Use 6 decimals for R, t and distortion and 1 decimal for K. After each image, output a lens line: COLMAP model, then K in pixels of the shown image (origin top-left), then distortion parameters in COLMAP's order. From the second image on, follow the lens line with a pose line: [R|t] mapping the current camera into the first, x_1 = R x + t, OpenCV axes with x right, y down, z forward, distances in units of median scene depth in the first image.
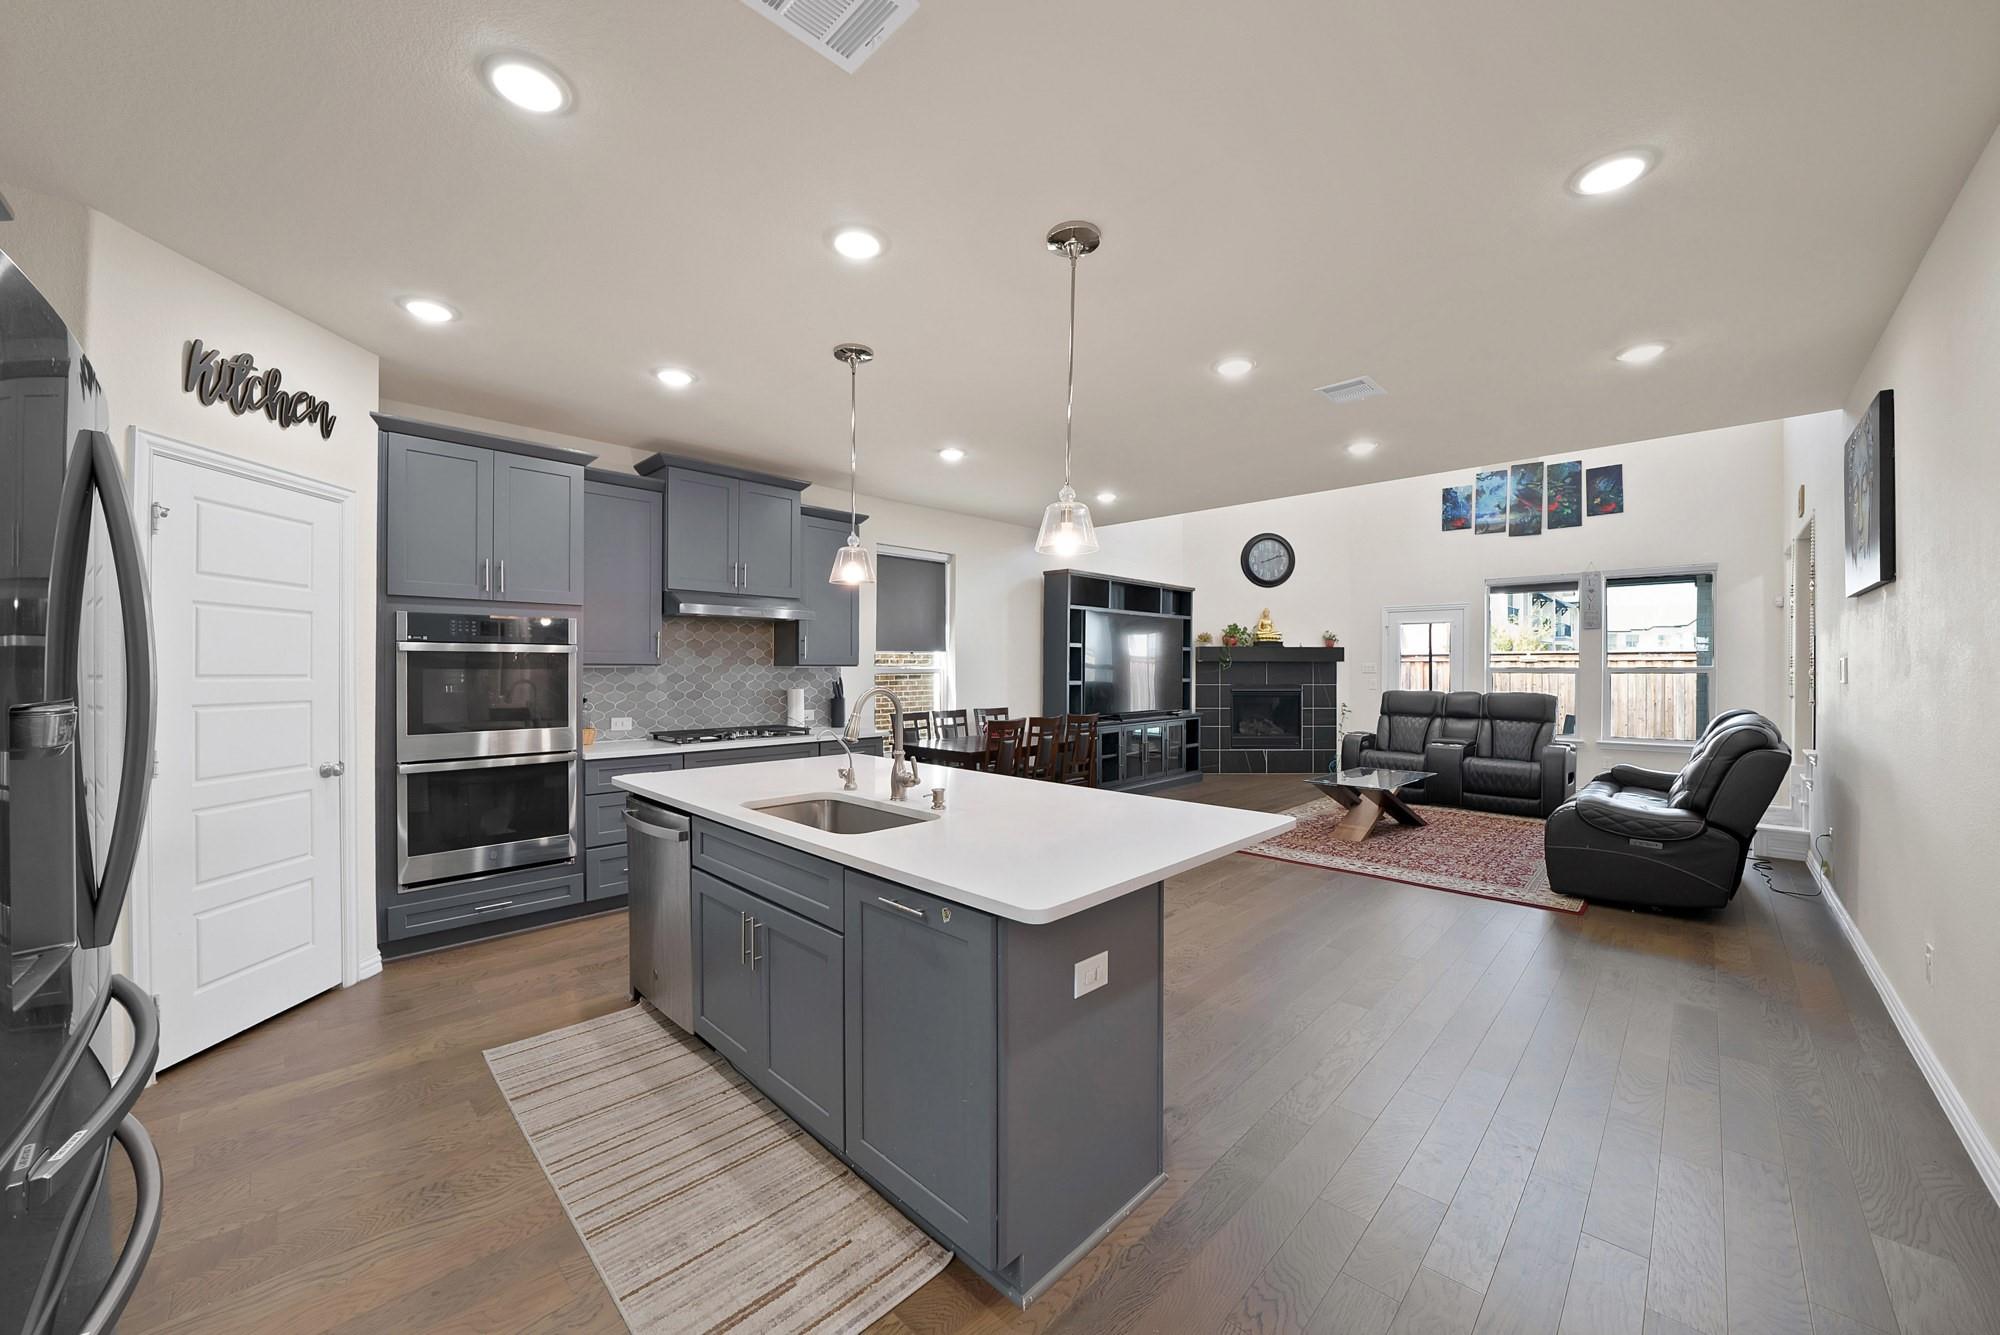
lens RADIAL K [[727.9, 0, 1008.0], [0, 727.9, 672.0], [0, 0, 1]] dist [-0.018931, 0.000033]
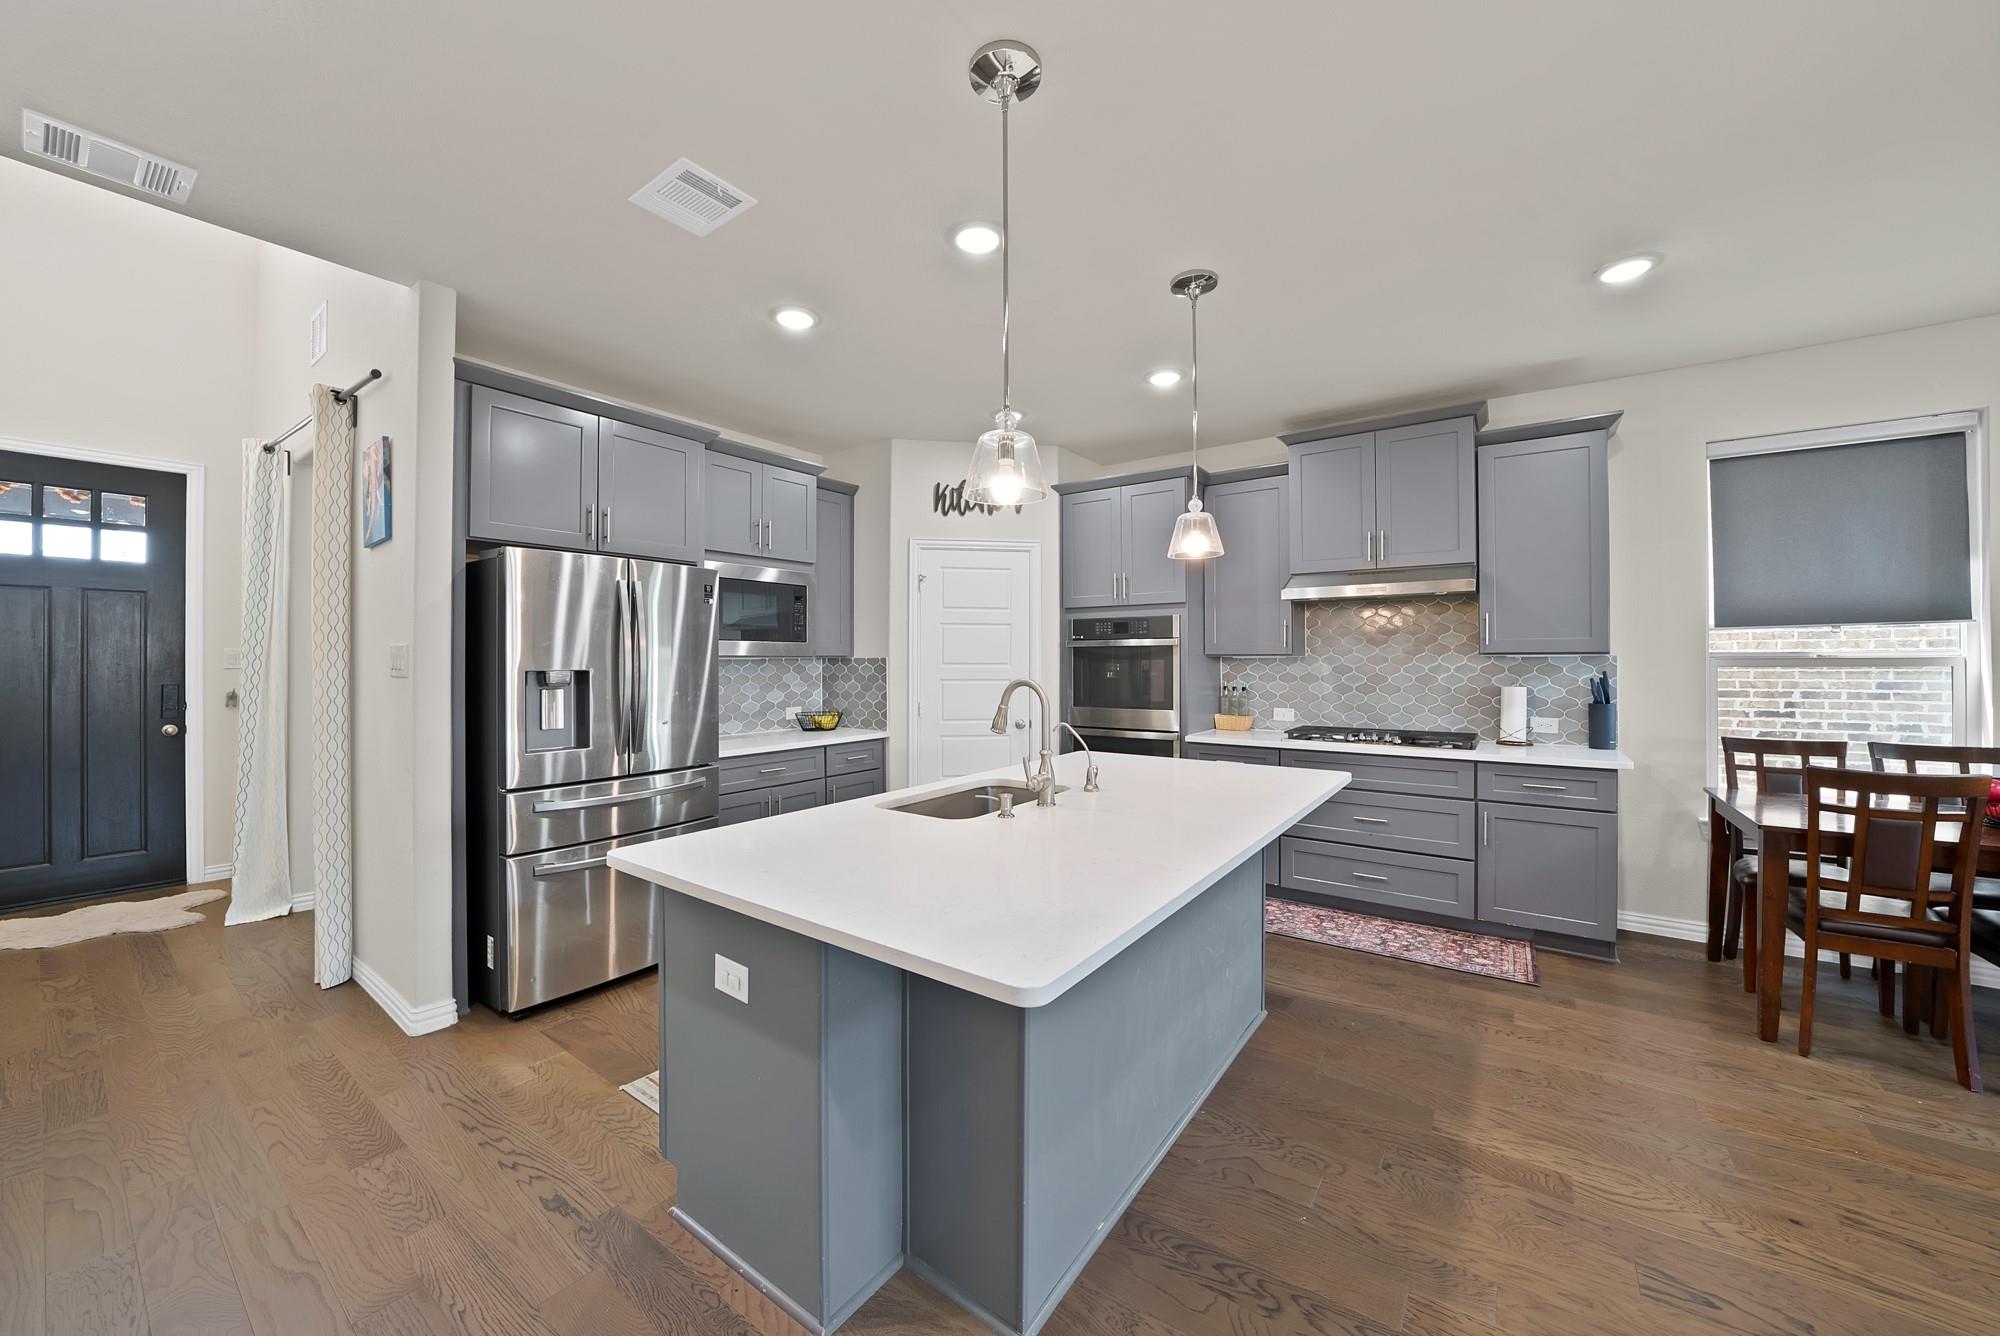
lens RADIAL K [[734.2, 0, 974.9], [0, 734.2, 656.6], [0, 0, 1]] dist [-0.021618, 0.000223]
pose [[0.124840, -0.004757, -0.992166, 0.228428], [-0.002601, 0.999984, -0.005122, -0.000893], [0.992174, 0.003220, 0.124825, 0.251203]]
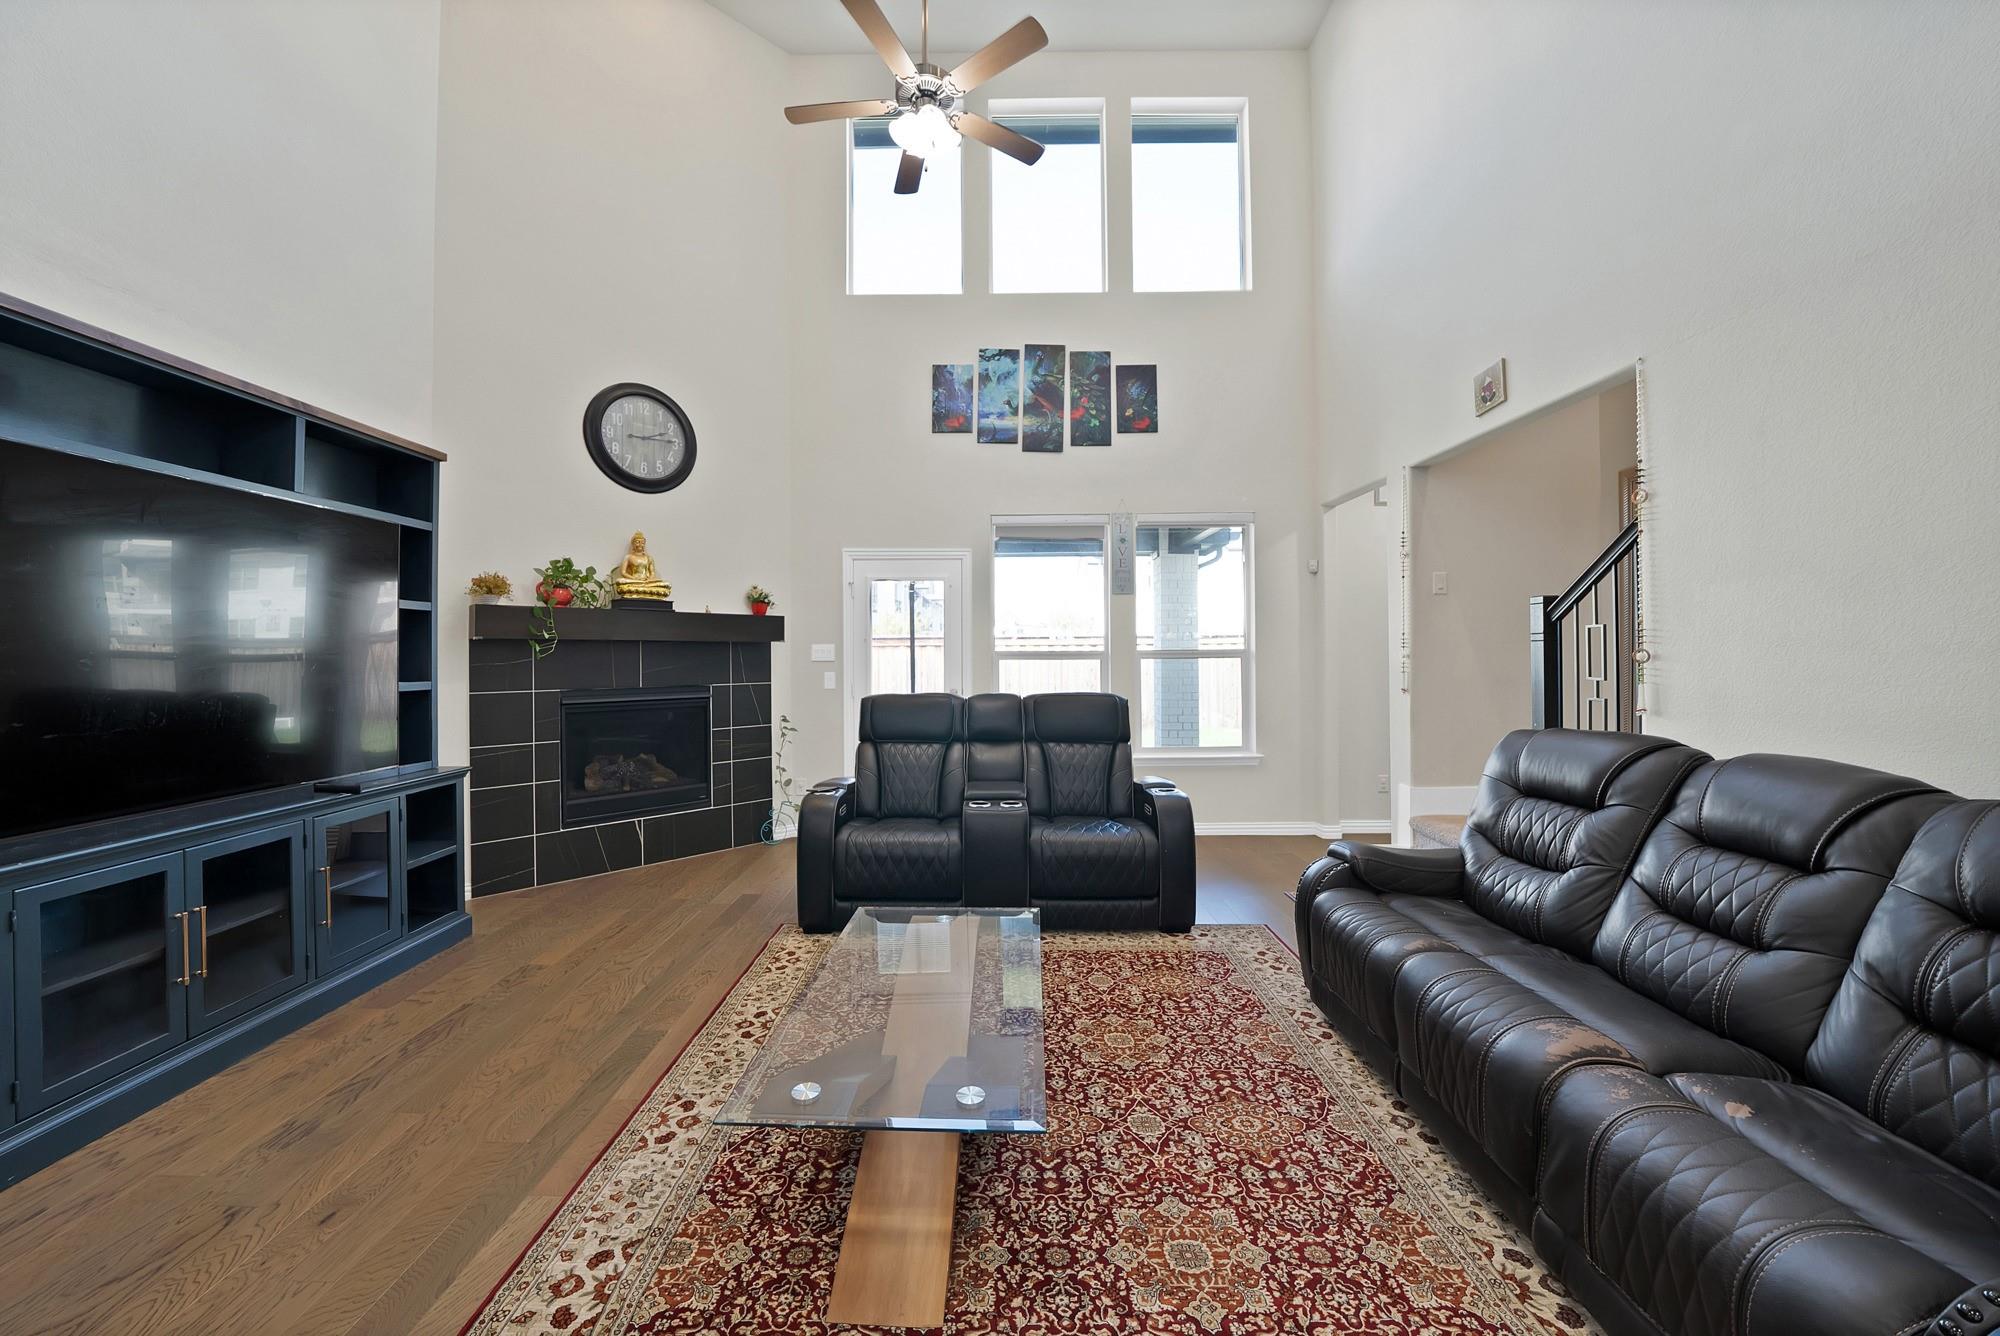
lens RADIAL K [[734.2, 0, 974.9], [0, 734.2, 656.6], [0, 0, 1]] dist [-0.021618, 0.000223]
pose [[0.743242, -0.006769, 0.668988, 0.228522], [0.009165, 0.999958, -0.000063, -0.001735], [-0.668960, 0.006178, 0.743273, 0.565827]]
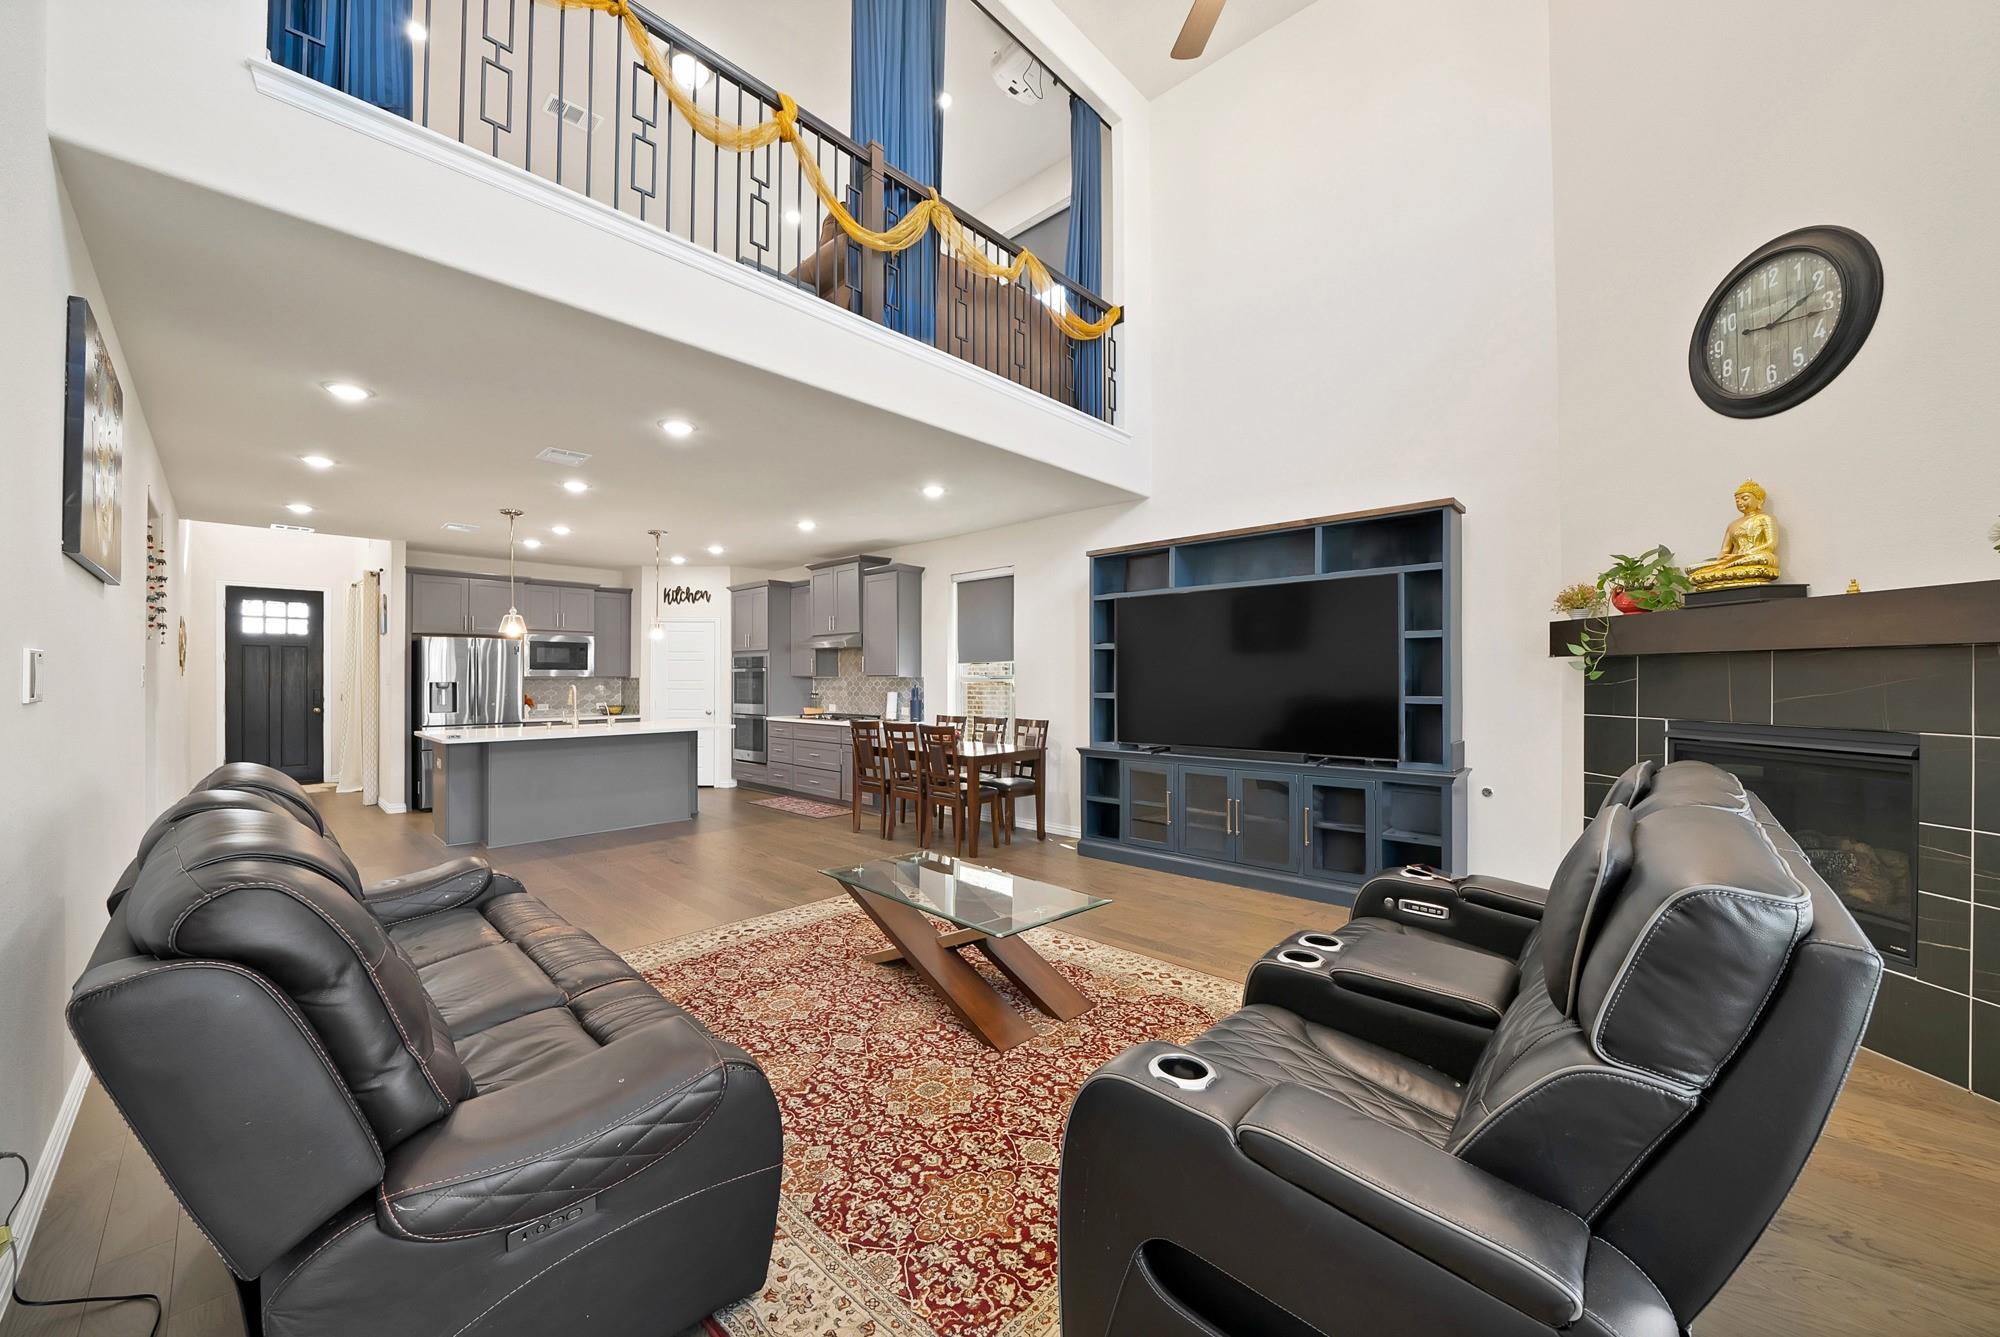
lens RADIAL K [[767.0, 0, 999.9], [0, 767.0, 677.0], [0, 0, 1]] dist [-0.023536, 0.000177]
pose [[0.001864, -0.004371, -0.999989, 0.811075], [-0.002907, 0.999986, -0.004376, -0.000166], [0.999994, 0.002915, 0.001851, 0.794227]]
